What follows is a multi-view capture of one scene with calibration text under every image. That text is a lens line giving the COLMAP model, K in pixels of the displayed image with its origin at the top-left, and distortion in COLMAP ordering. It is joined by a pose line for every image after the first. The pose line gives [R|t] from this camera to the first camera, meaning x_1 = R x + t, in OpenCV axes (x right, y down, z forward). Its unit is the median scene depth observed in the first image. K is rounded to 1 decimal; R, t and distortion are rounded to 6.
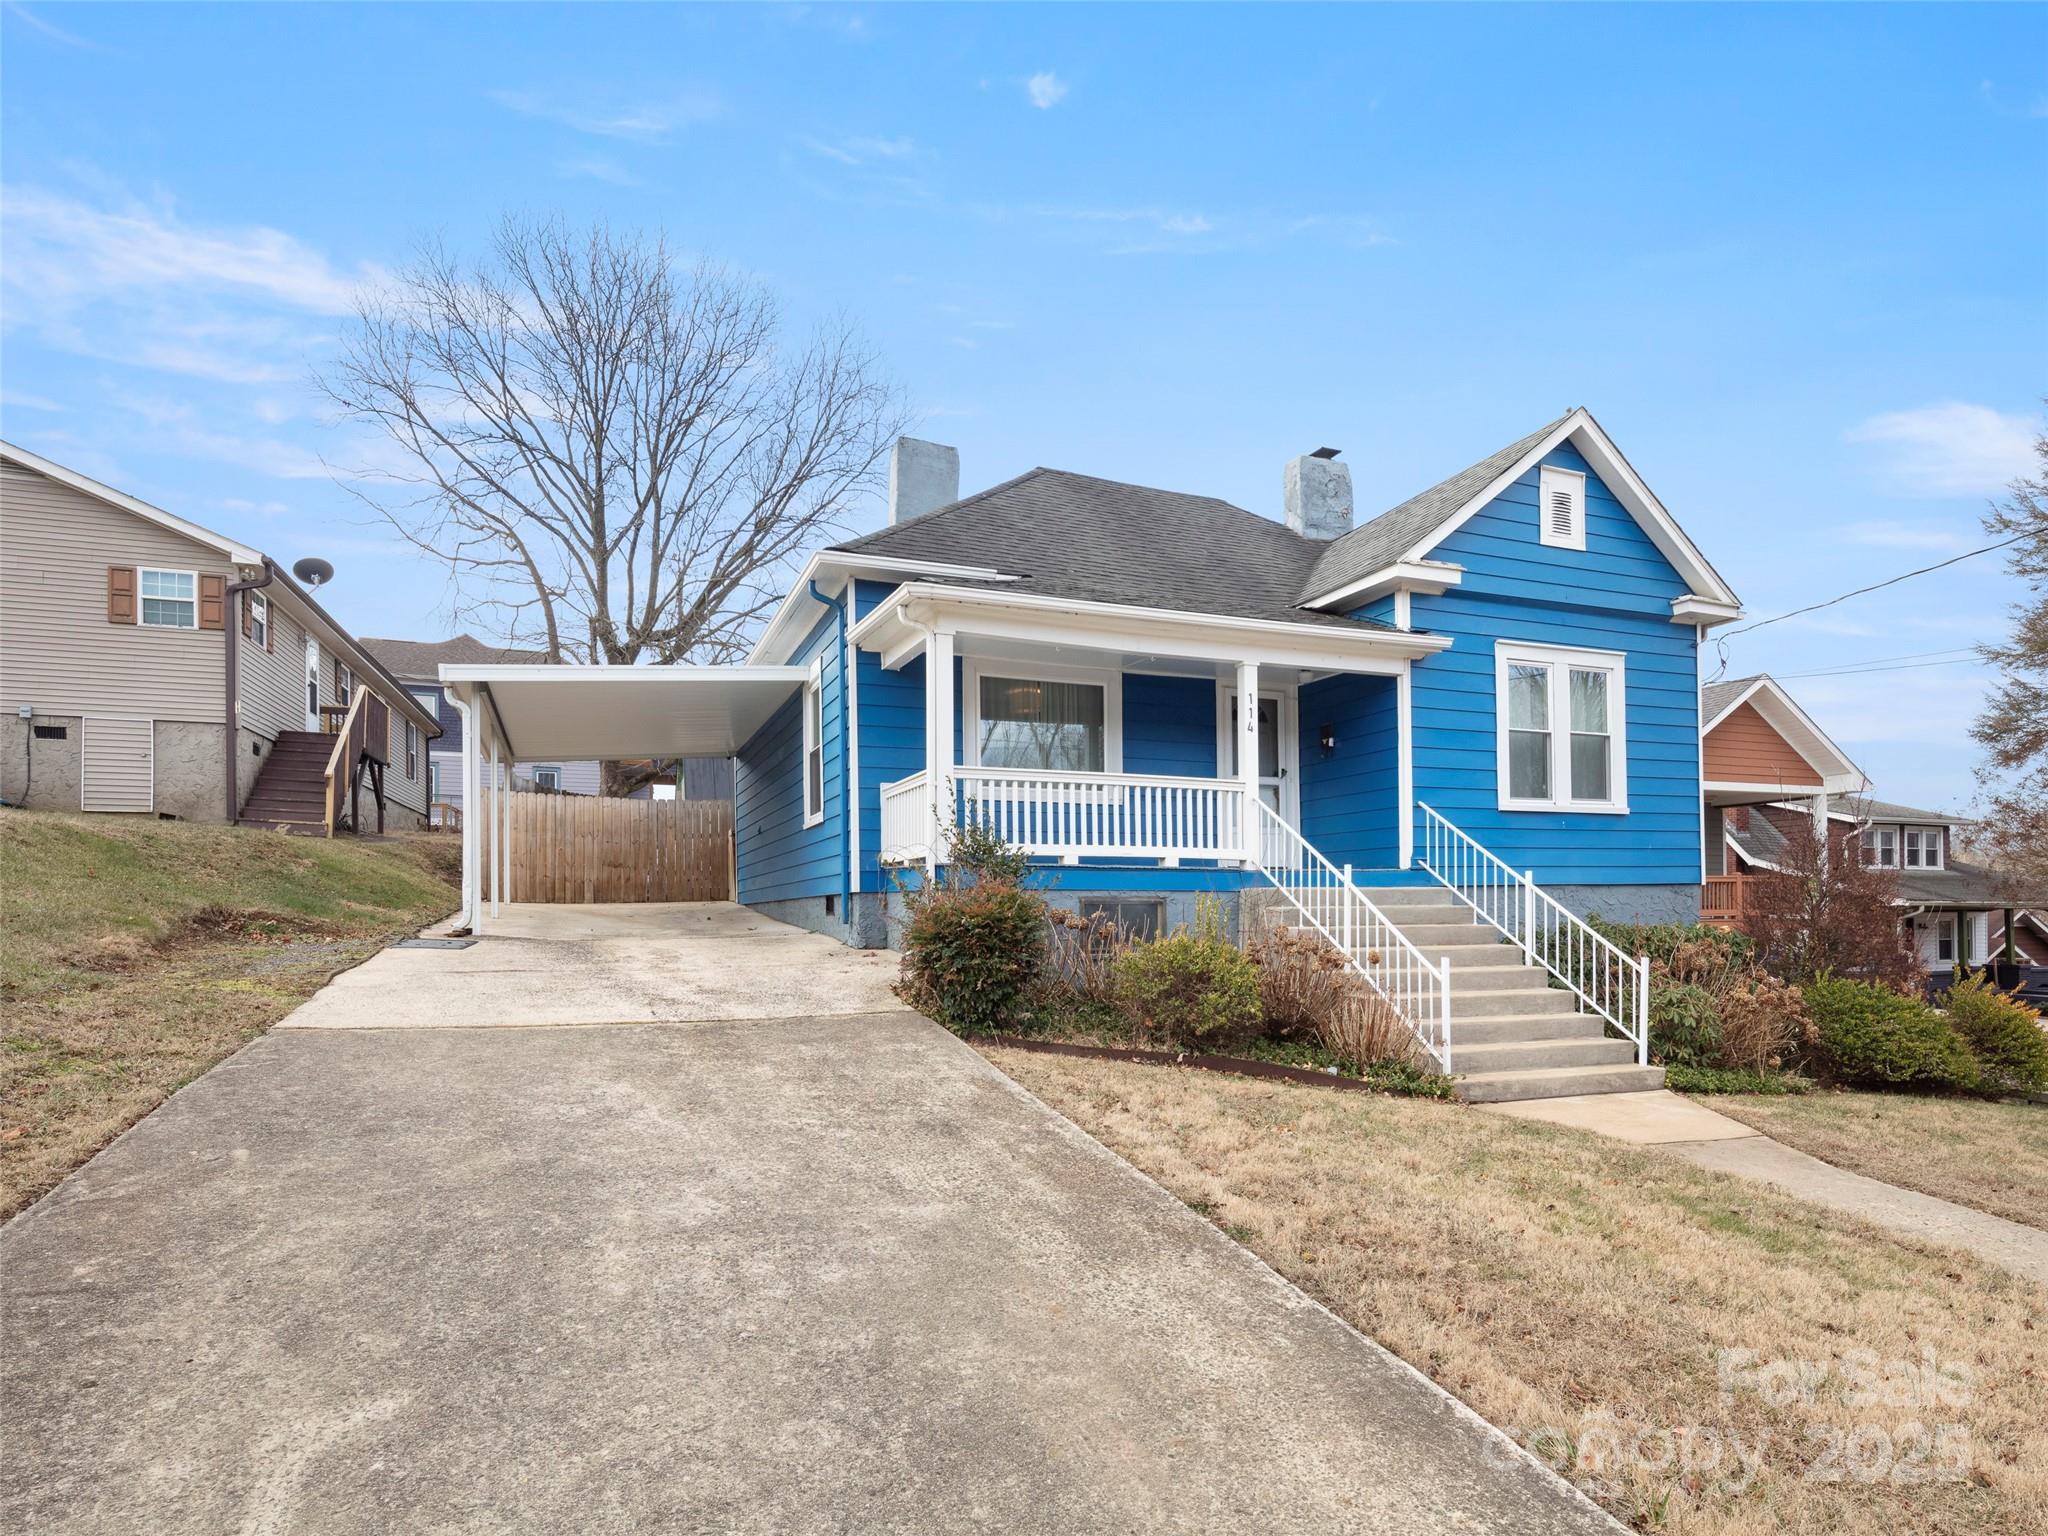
lens RADIAL K [[1143.5, 0, 1021.4], [0, 1143.5, 754.7], [0, 0, 1]] dist [0.001369, -0.001545]
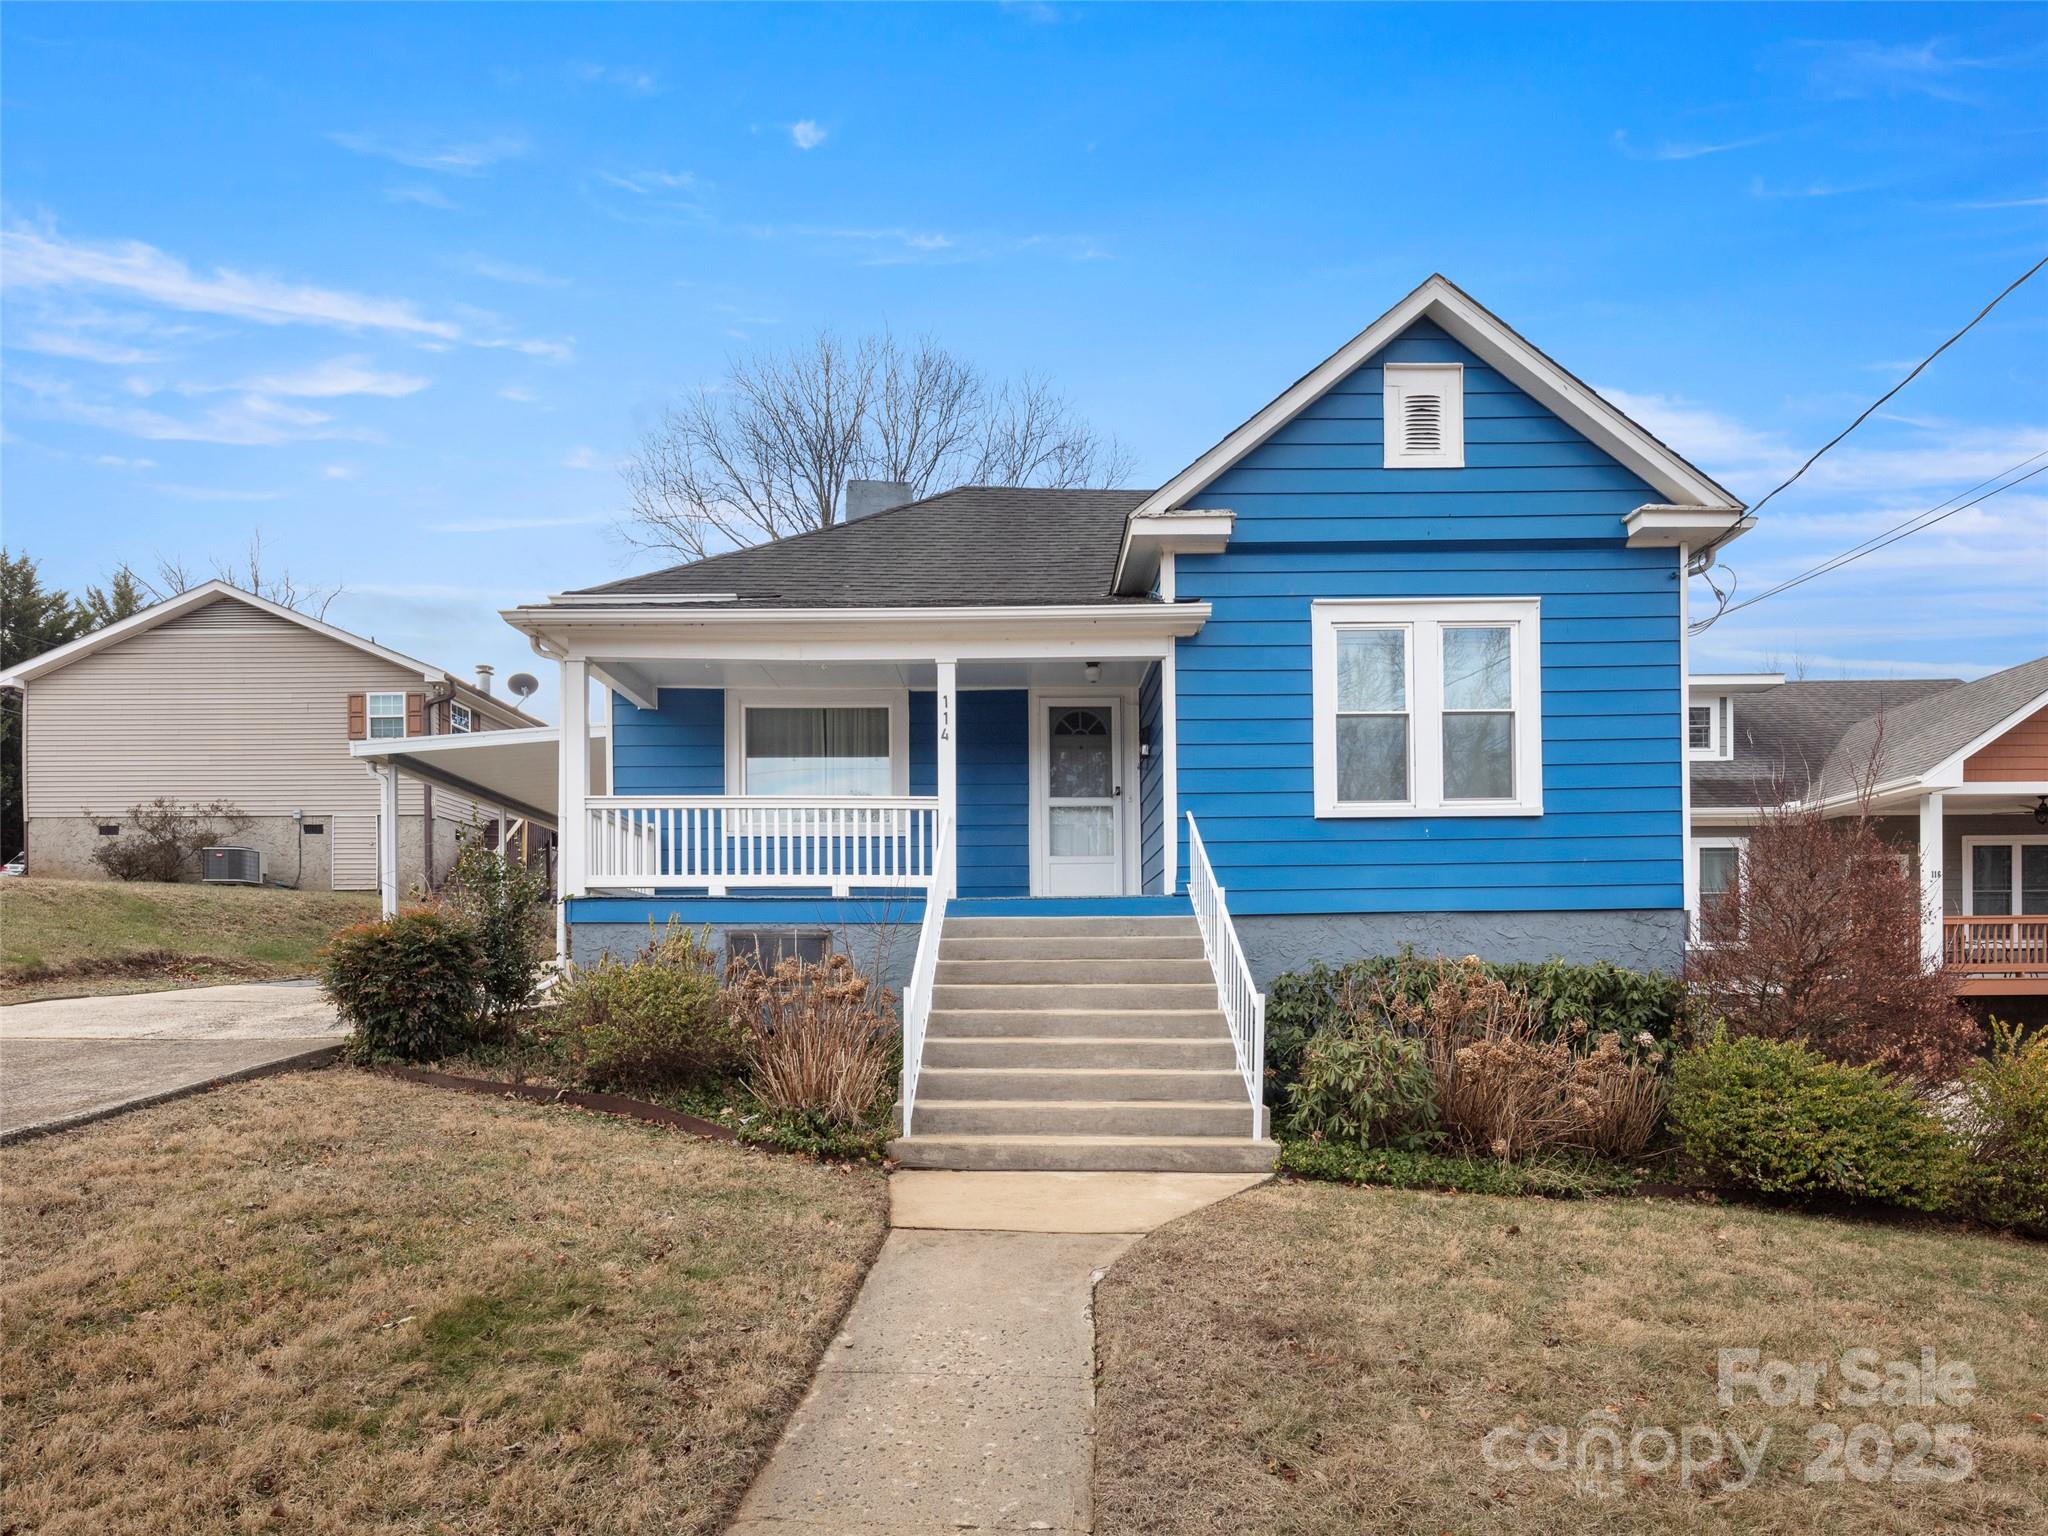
lens RADIAL K [[1122.1, 0, 840.2], [0, 1122.1, 848.0], [0, 0, 1]] dist [0.002827, 0.000088]
pose [[0.922278, -0.042977, -0.384130, 0.373104], [0.050718, 0.998663, 0.010041, 0.040914], [0.383185, -0.028743, 0.923224, 0.152238]]
